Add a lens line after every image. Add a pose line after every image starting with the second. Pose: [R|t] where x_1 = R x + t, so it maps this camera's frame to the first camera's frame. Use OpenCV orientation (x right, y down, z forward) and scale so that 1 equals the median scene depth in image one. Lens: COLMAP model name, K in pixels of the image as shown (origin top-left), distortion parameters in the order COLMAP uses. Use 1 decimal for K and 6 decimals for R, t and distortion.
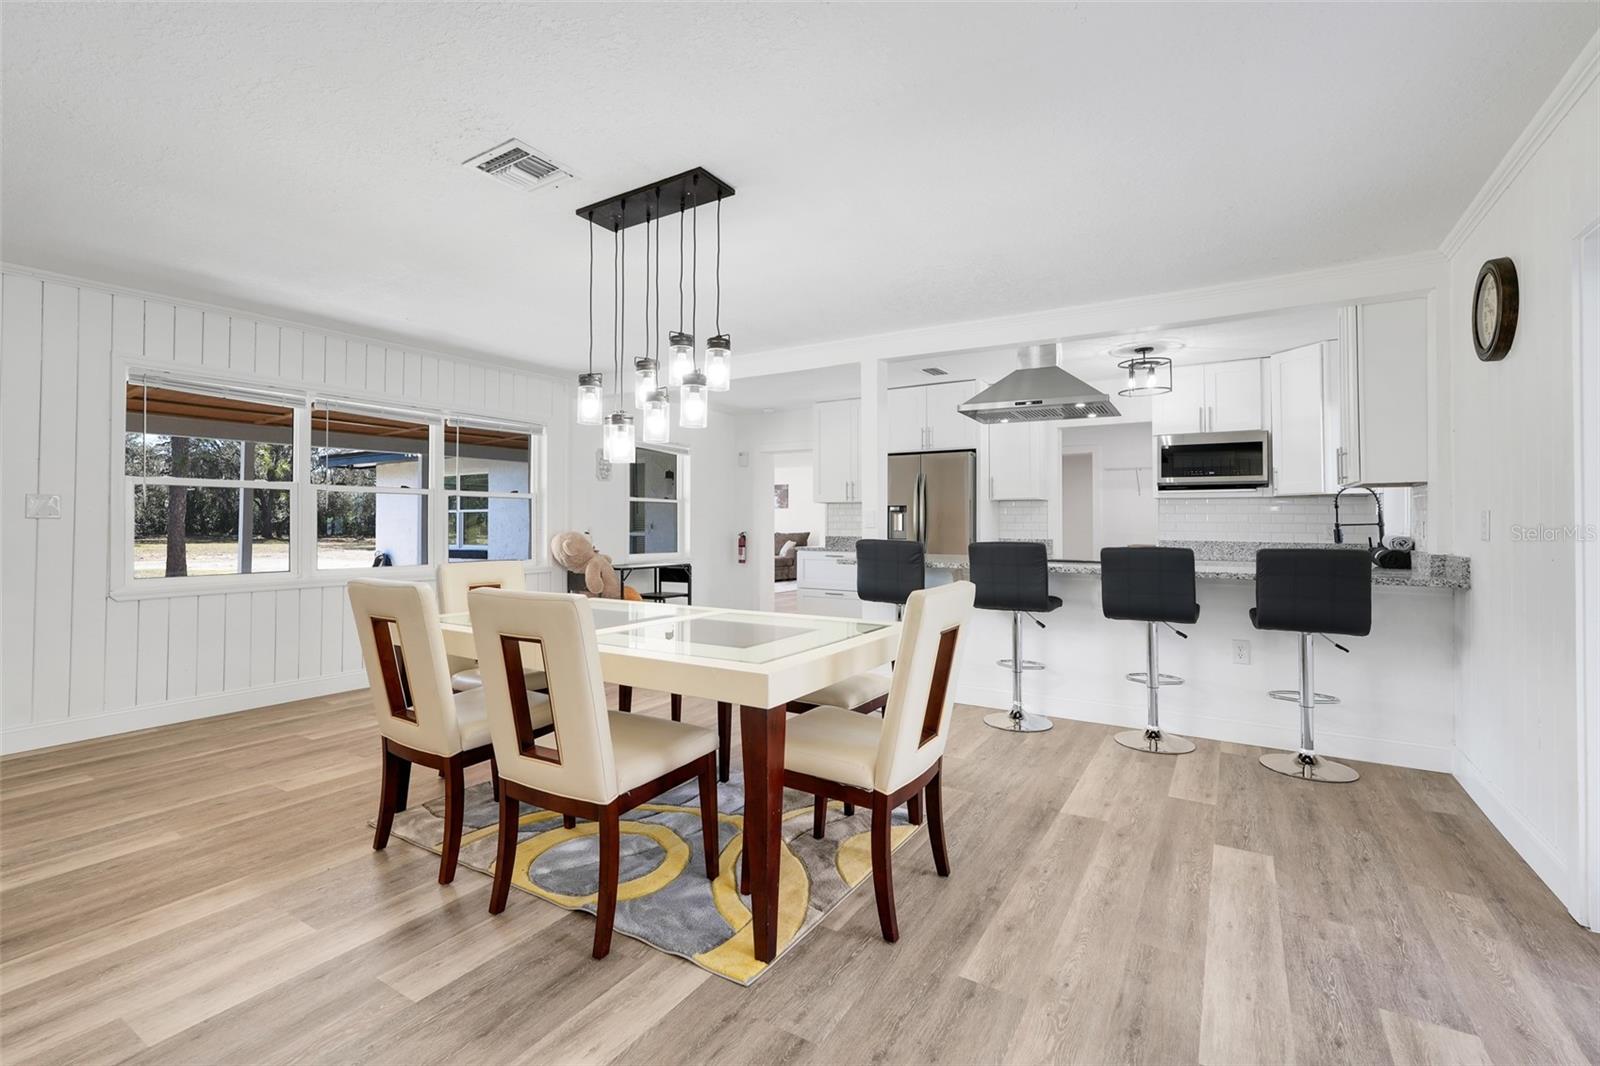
lens RADIAL K [[708.6, 0, 799.0], [0, 708.6, 524.5], [0, 0, 1]] dist [-0.011512, 0.002070]
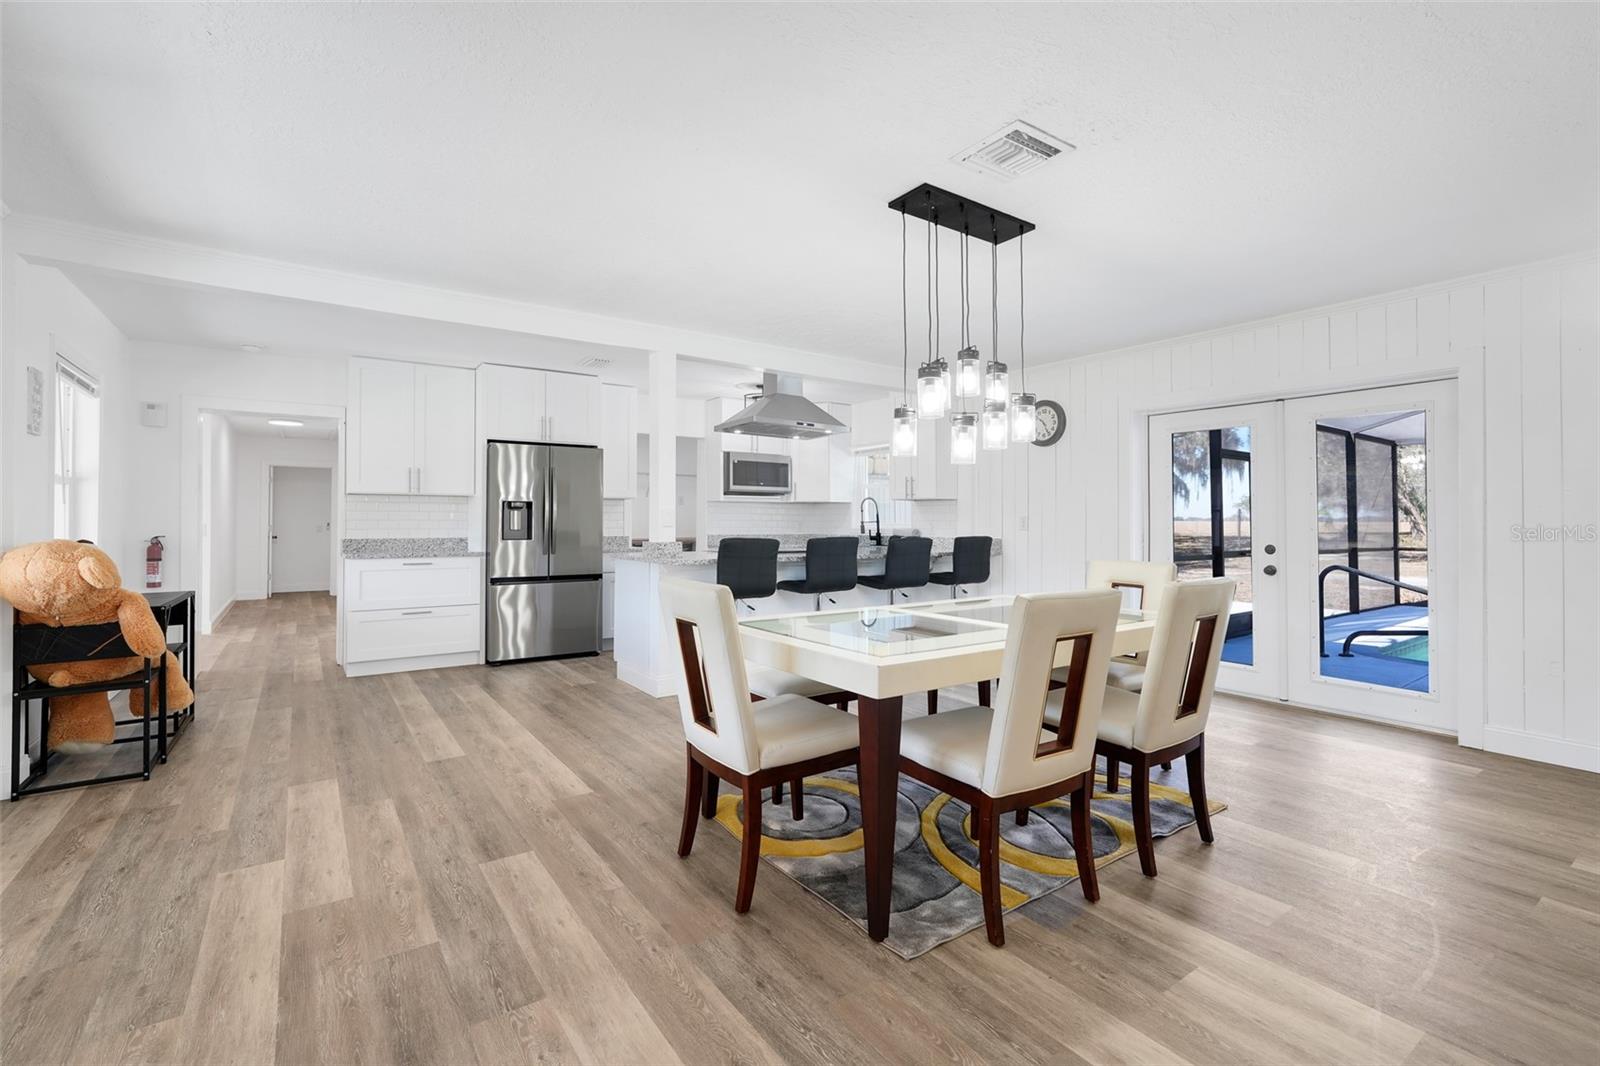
lens RADIAL K [[708.6, 0, 798.8], [0, 708.6, 523.2], [0, 0, 1]] dist [-0.011512, 0.002070]
pose [[0.394898, -0.003831, 0.918717, -1.115813], [0.000848, 0.999992, 0.003806, -0.005801], [-0.918725, -0.000723, 0.394898, 0.715421]]
